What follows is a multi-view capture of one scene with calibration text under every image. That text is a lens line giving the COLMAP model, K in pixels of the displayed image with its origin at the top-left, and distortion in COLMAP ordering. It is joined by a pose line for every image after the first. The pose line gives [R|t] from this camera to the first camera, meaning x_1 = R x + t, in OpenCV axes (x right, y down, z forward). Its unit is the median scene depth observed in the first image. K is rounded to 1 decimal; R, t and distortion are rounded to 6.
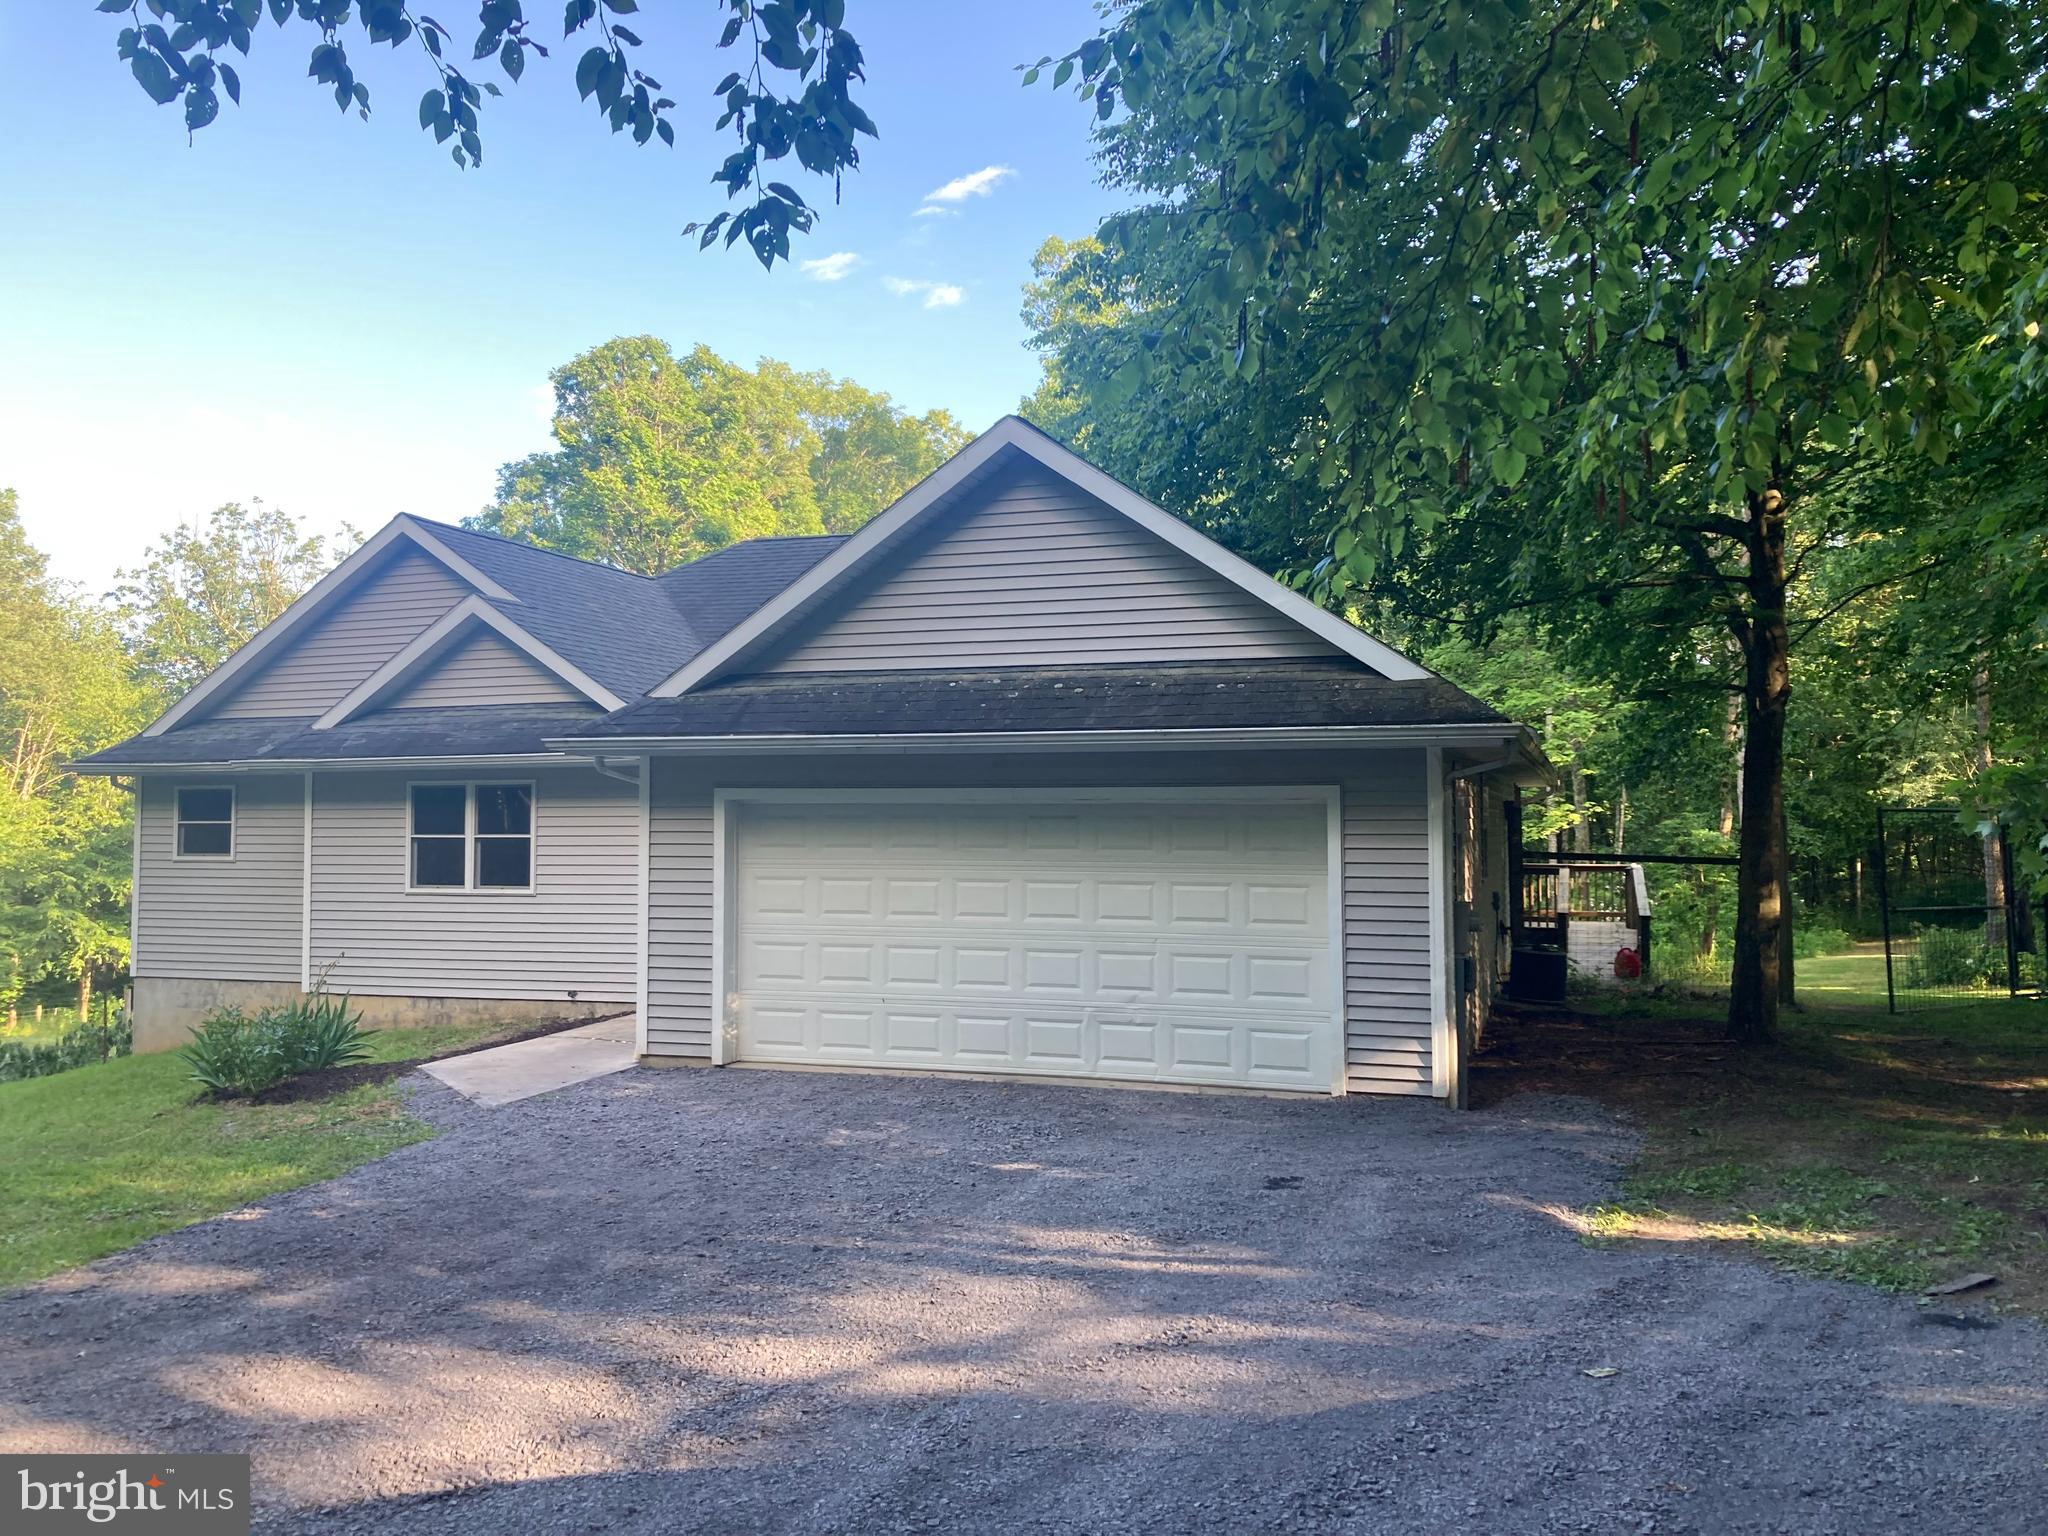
lens RADIAL K [[1690.0, 0, 1015.3], [0, 1690.0, 743.8], [0, 0, 1]] dist [0.080345, -0.114489]
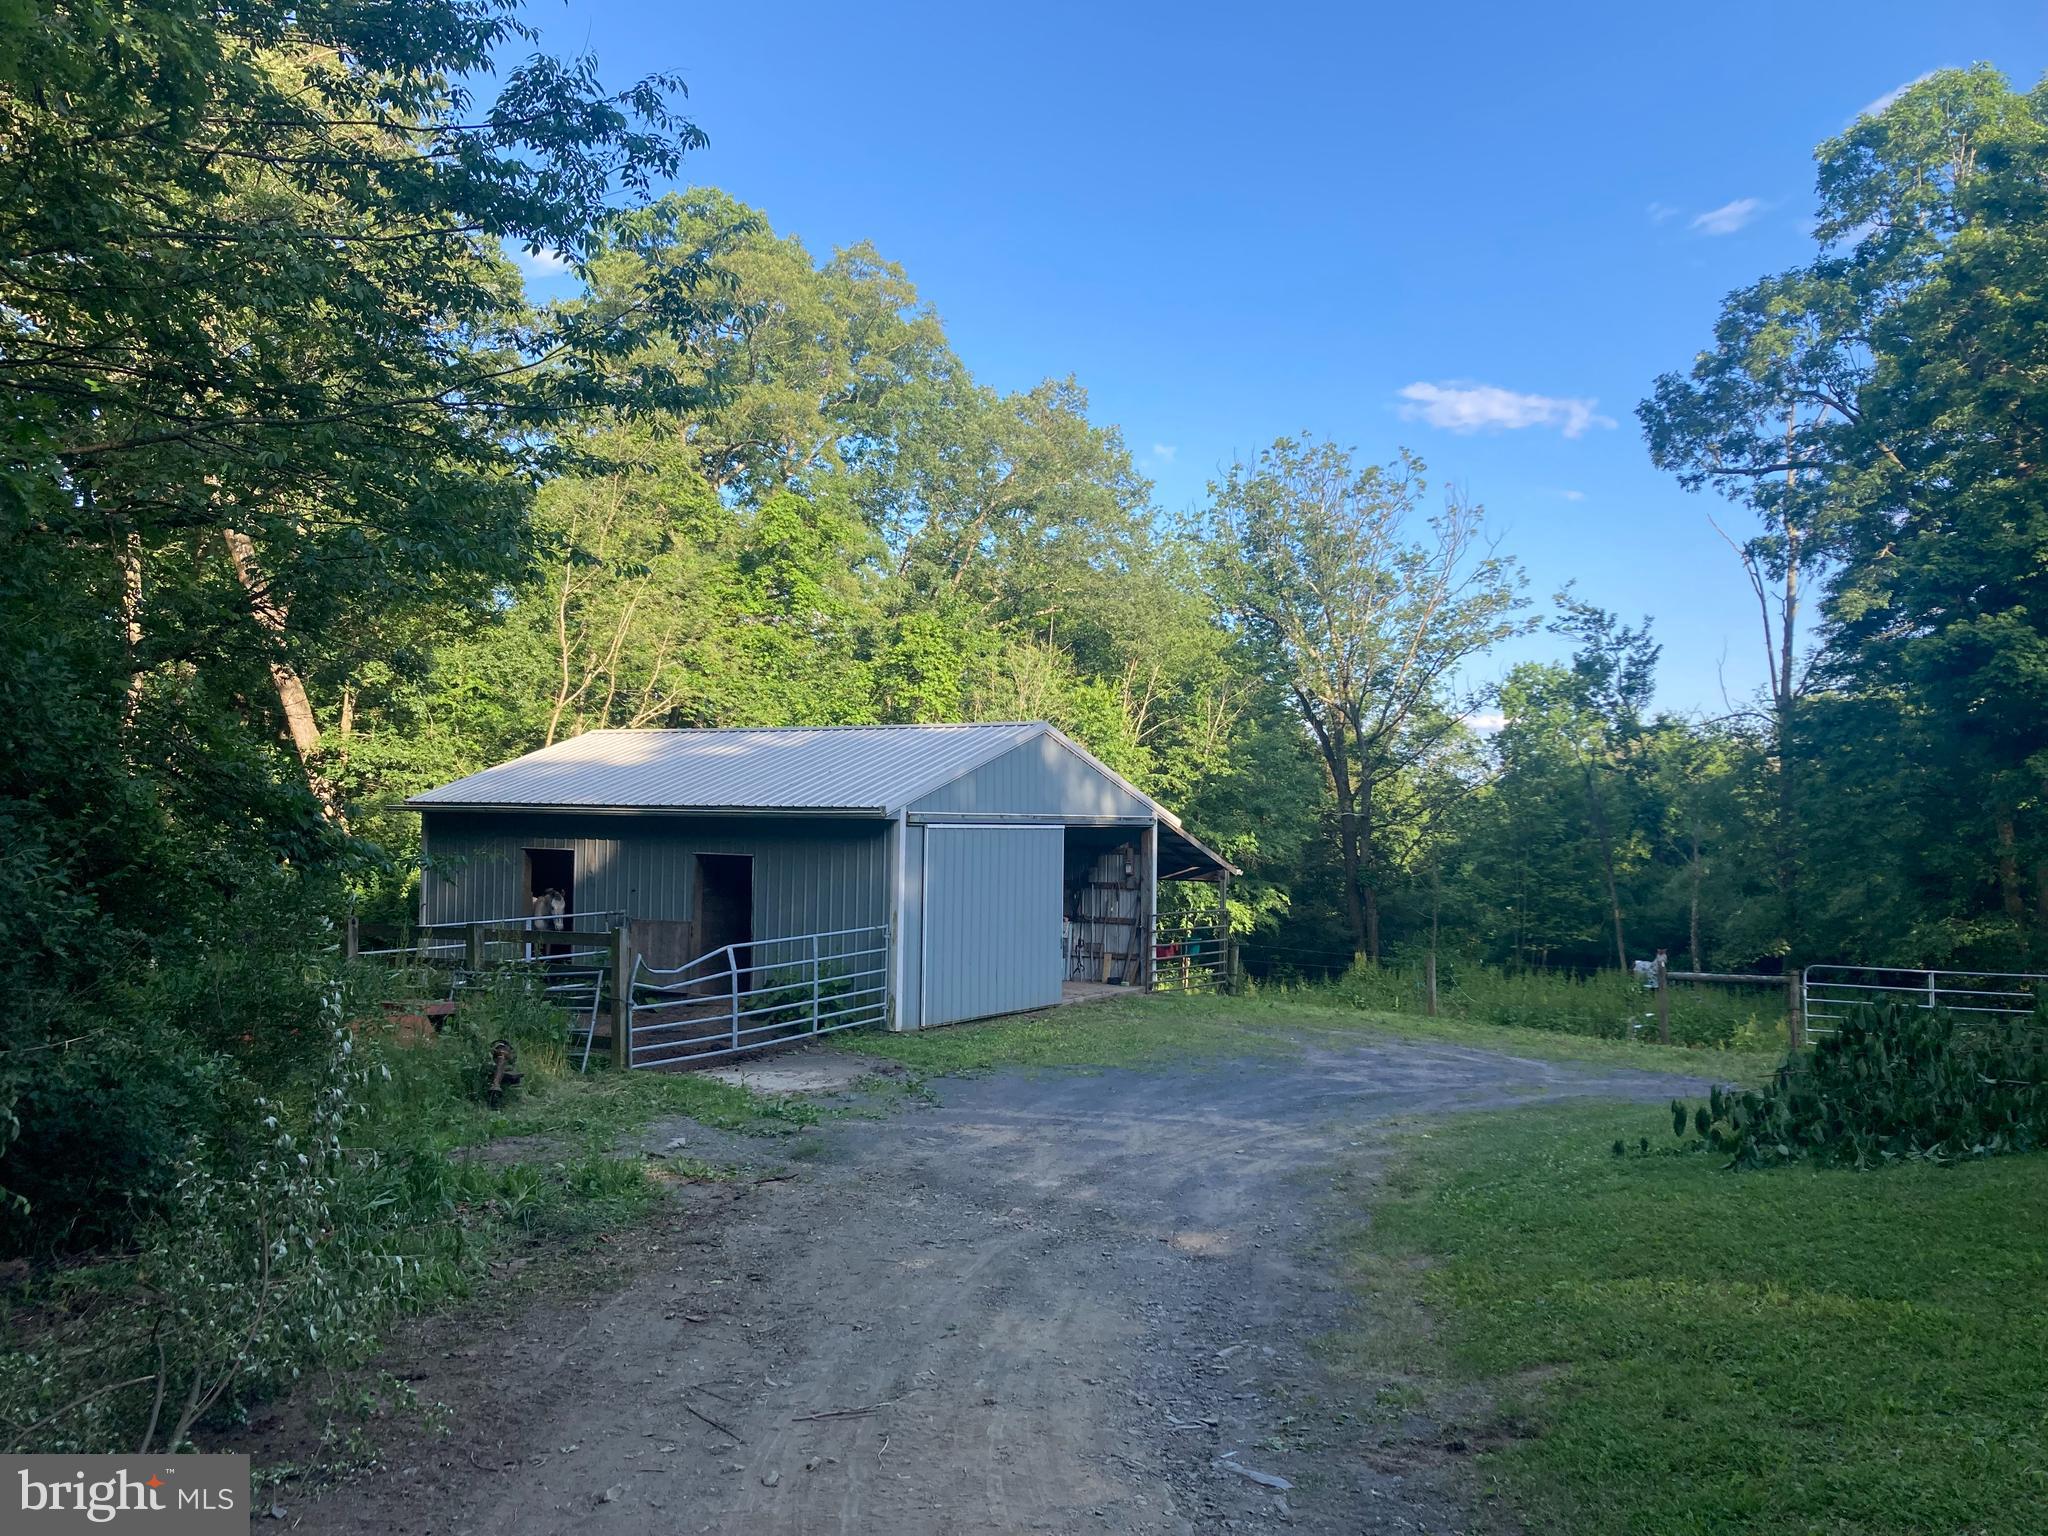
lens RADIAL K [[1683.7, 0, 1021.0], [0, 1683.7, 766.9], [0, 0, 1]] dist [0.092003, -0.126430]
pose [[0.882327, -0.001653, -0.470634, -0.966051], [0.007100, 0.999927, 0.009797, 0.162100], [0.470583, -0.011986, 0.882274, 0.803252]]
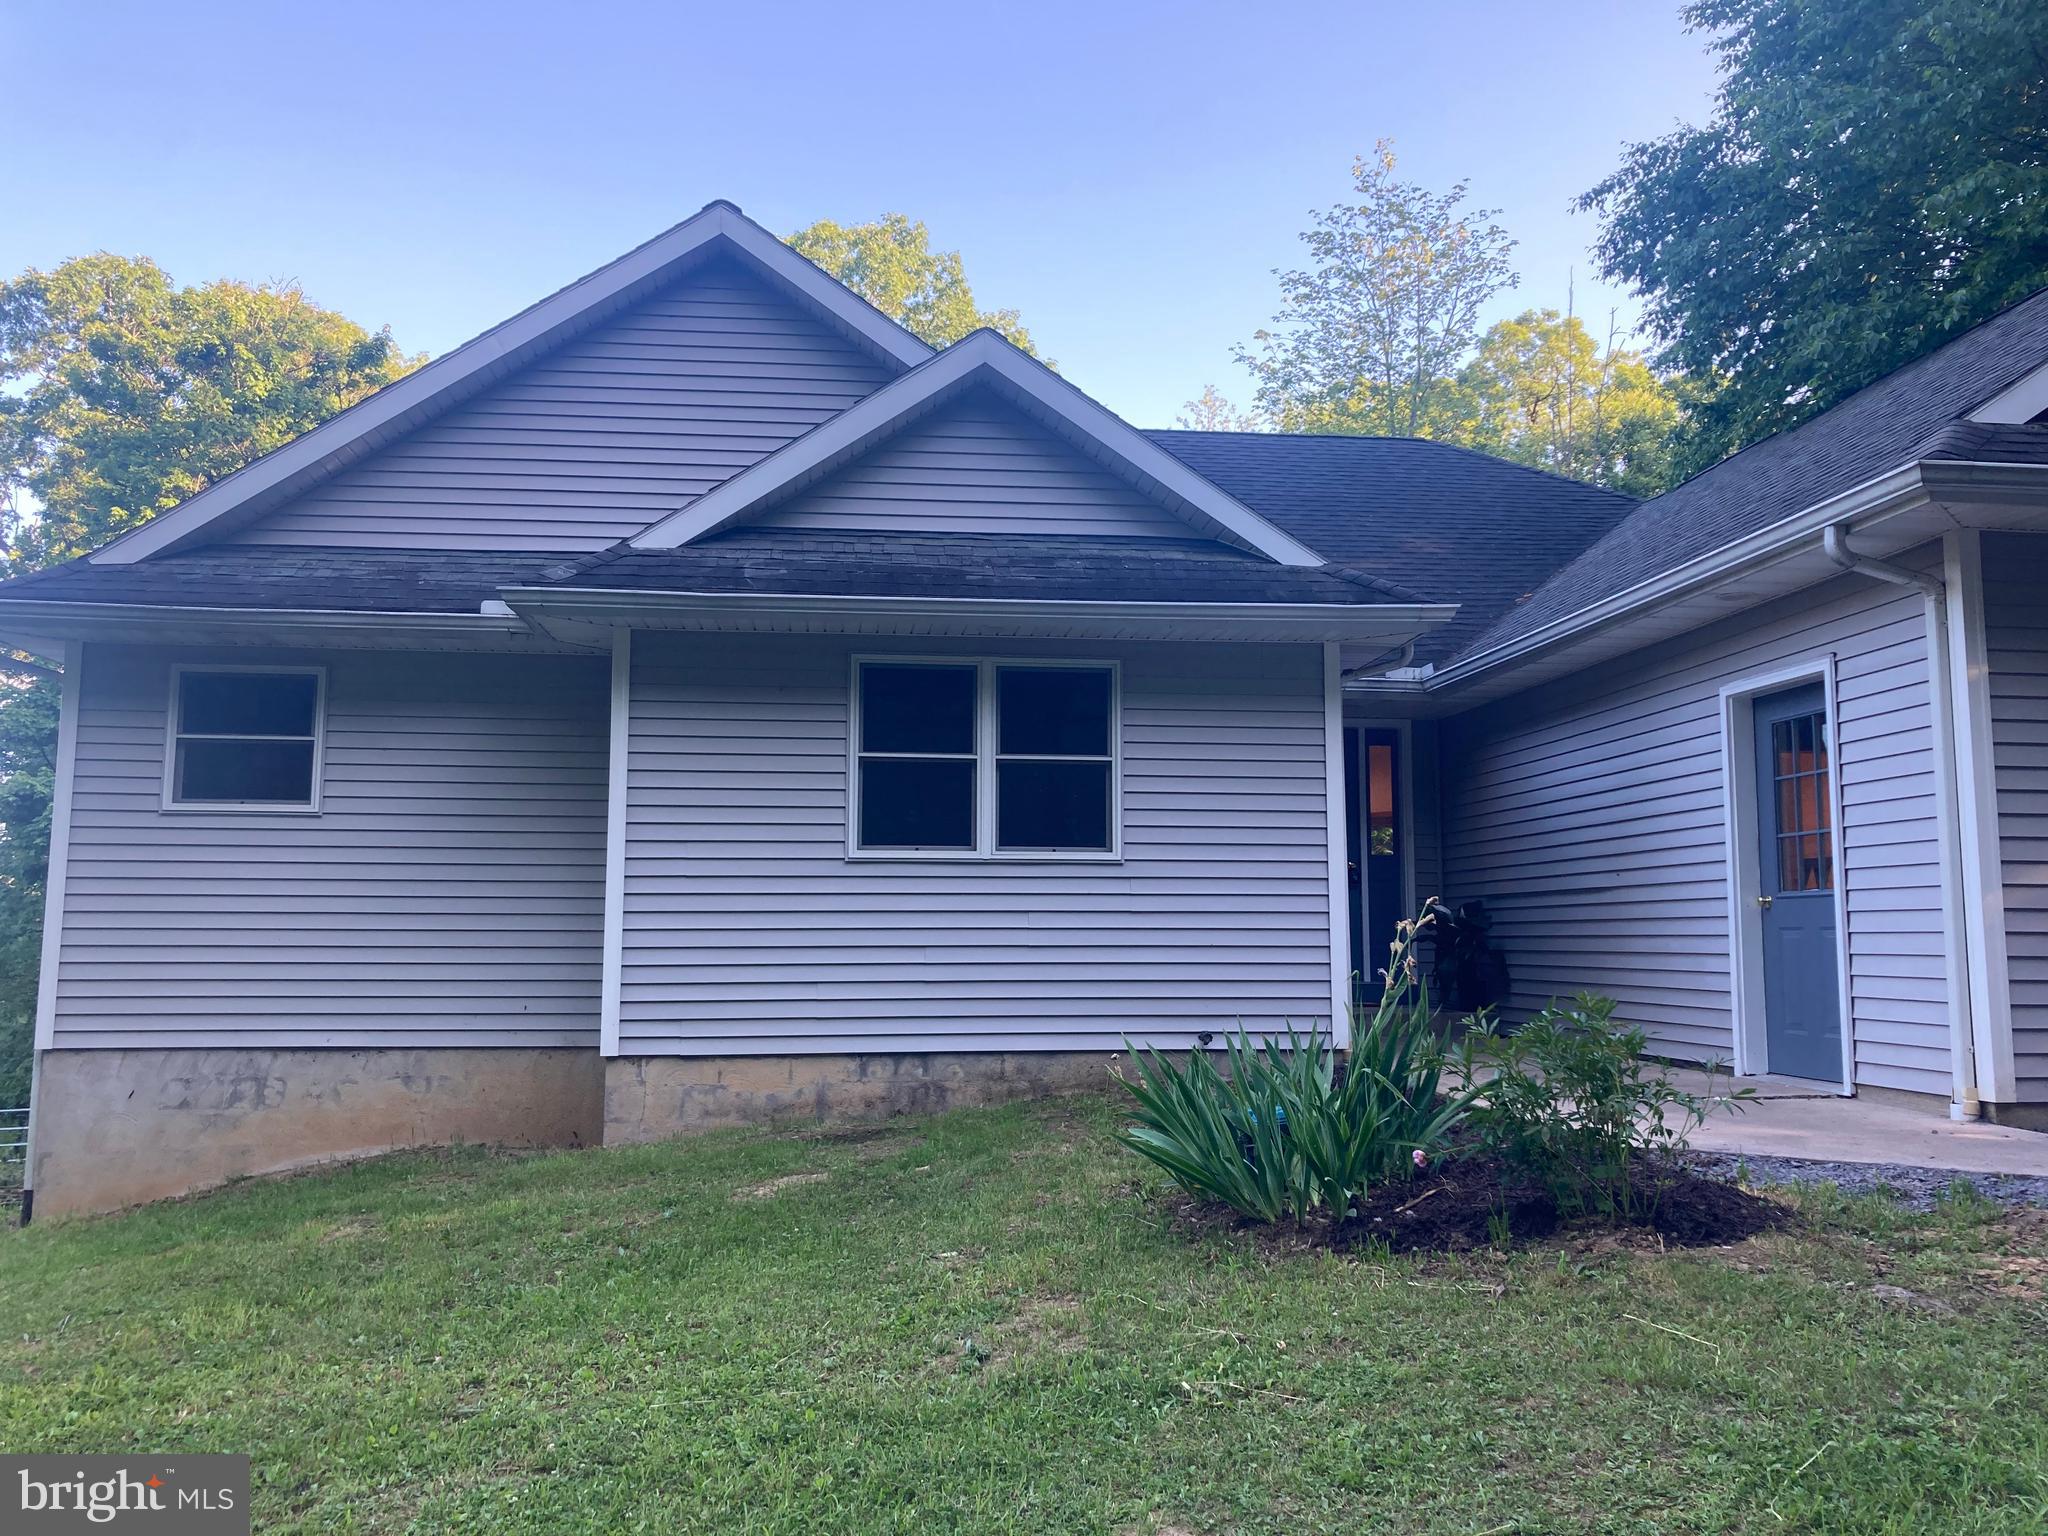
lens RADIAL K [[1679.6, 0, 1024.0], [0, 1679.6, 768.0], [0, 0, 1]] dist [0.063999, -0.081376]
pose [[0.901547, 0.053332, 0.429382, -0.707922], [-0.023513, 0.996947, -0.074459, 0.127705], [-0.432042, 0.057032, 0.900048, 0.658373]]
